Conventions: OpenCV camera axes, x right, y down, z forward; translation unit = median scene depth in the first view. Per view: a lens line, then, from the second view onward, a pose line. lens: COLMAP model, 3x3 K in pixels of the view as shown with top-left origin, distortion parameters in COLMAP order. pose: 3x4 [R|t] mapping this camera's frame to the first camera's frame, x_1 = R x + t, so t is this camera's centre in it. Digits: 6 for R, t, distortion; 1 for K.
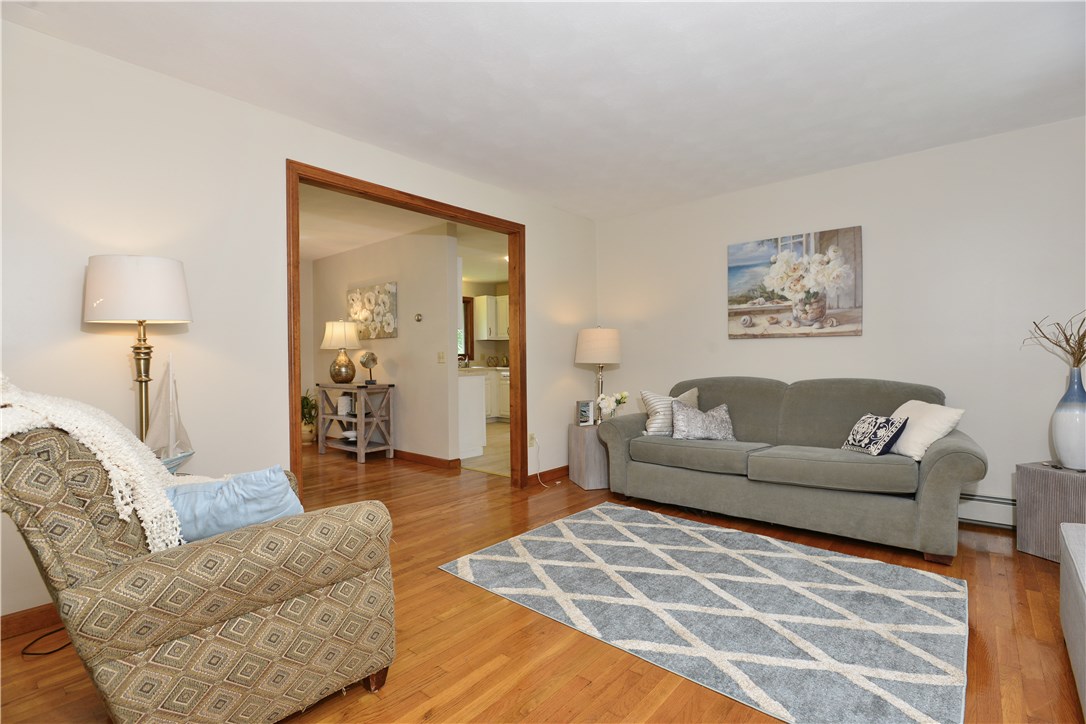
lens RADIAL K [[514.2, 0, 548.6], [0, 514.2, 361.2], [0, 0, 1]] dist [-0.016574, 0.000916]
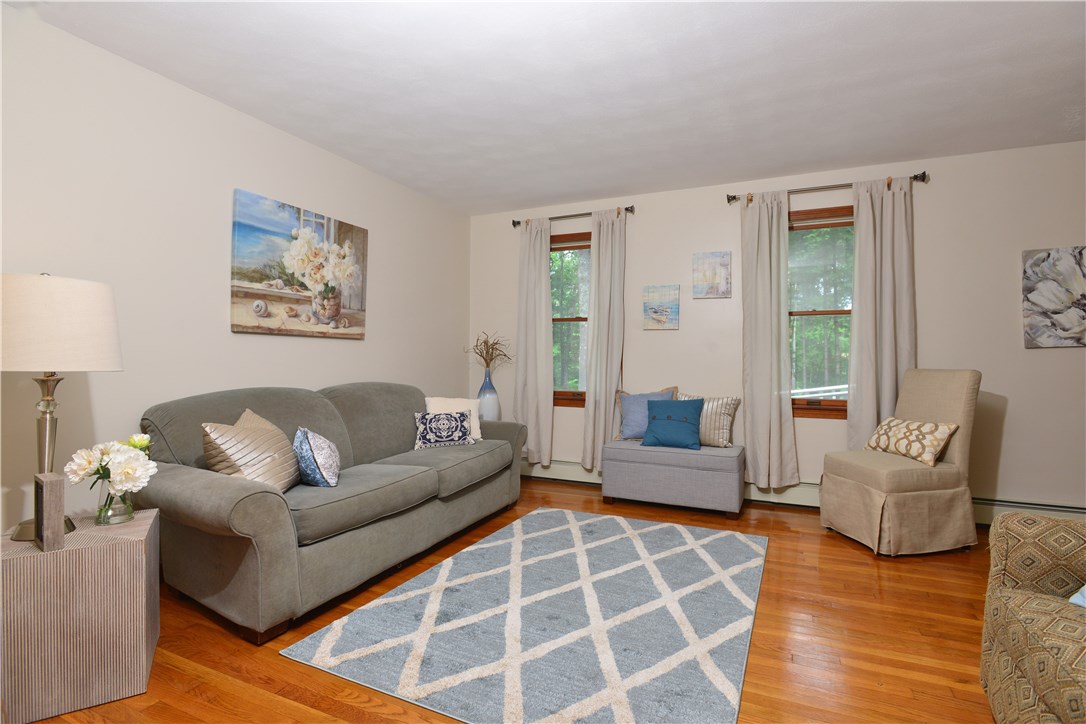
lens RADIAL K [[514.2, 0, 548.6], [0, 514.2, 361.2], [0, 0, 1]] dist [-0.016574, 0.000916]
pose [[-0.280506, 0.004869, 0.959840, -0.424121], [0.002685, 0.999987, -0.004288, -0.001796], [-0.959849, 0.001375, -0.280515, 0.880655]]
